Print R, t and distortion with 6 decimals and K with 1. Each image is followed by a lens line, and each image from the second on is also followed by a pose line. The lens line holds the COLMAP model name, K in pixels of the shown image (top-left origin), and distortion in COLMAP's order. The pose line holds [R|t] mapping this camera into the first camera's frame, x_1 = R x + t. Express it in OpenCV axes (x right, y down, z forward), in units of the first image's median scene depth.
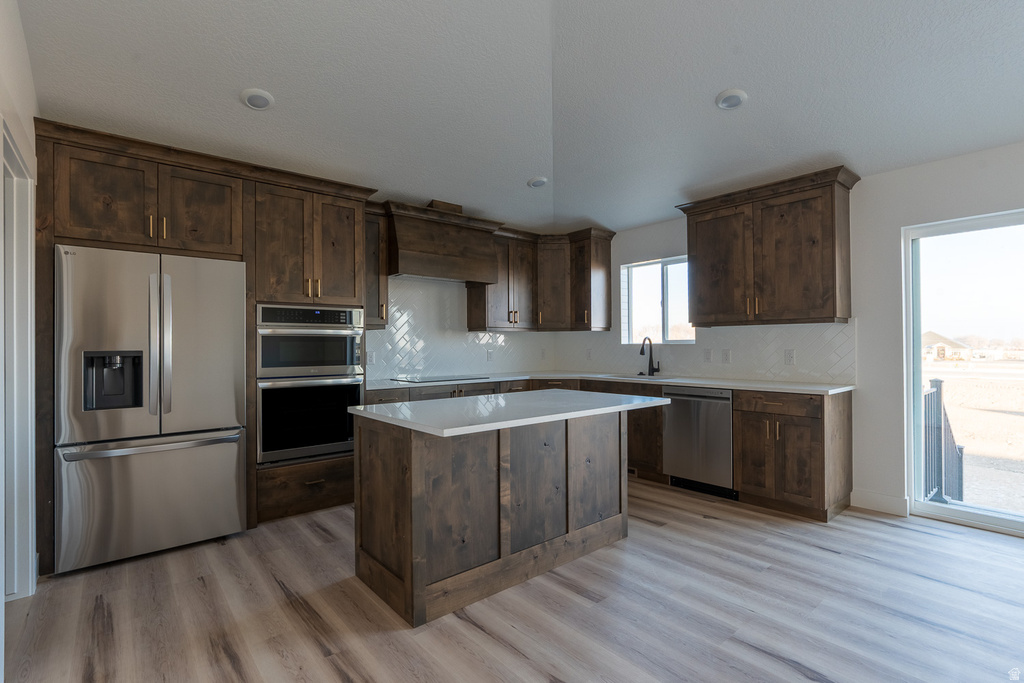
lens RADIAL K [[483.5, 0, 517.8], [0, 483.5, 344.0], [0, 0, 1]] dist [-0.029899, 0.010816]
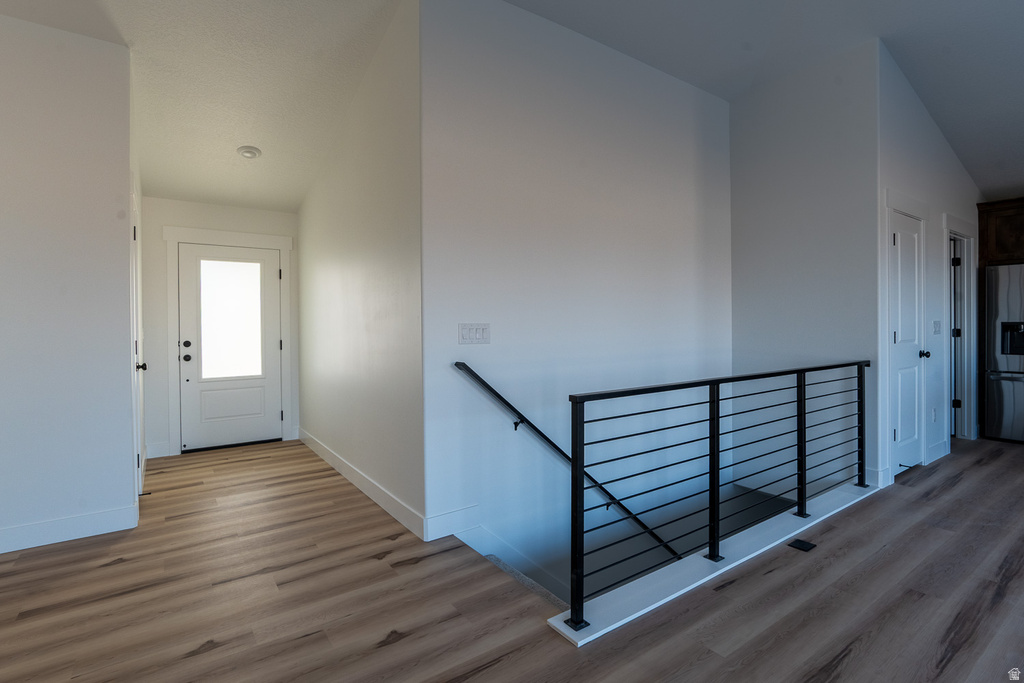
lens RADIAL K [[483.5, 0, 499.2], [0, 483.5, 344.6], [0, 0, 1]] dist [-0.029899, 0.010816]
pose [[-0.106780, 0.045647, -0.993234, 0.834338], [0.011557, 0.998935, 0.044666, -0.003216], [0.994216, -0.006710, -0.107194, -0.542708]]
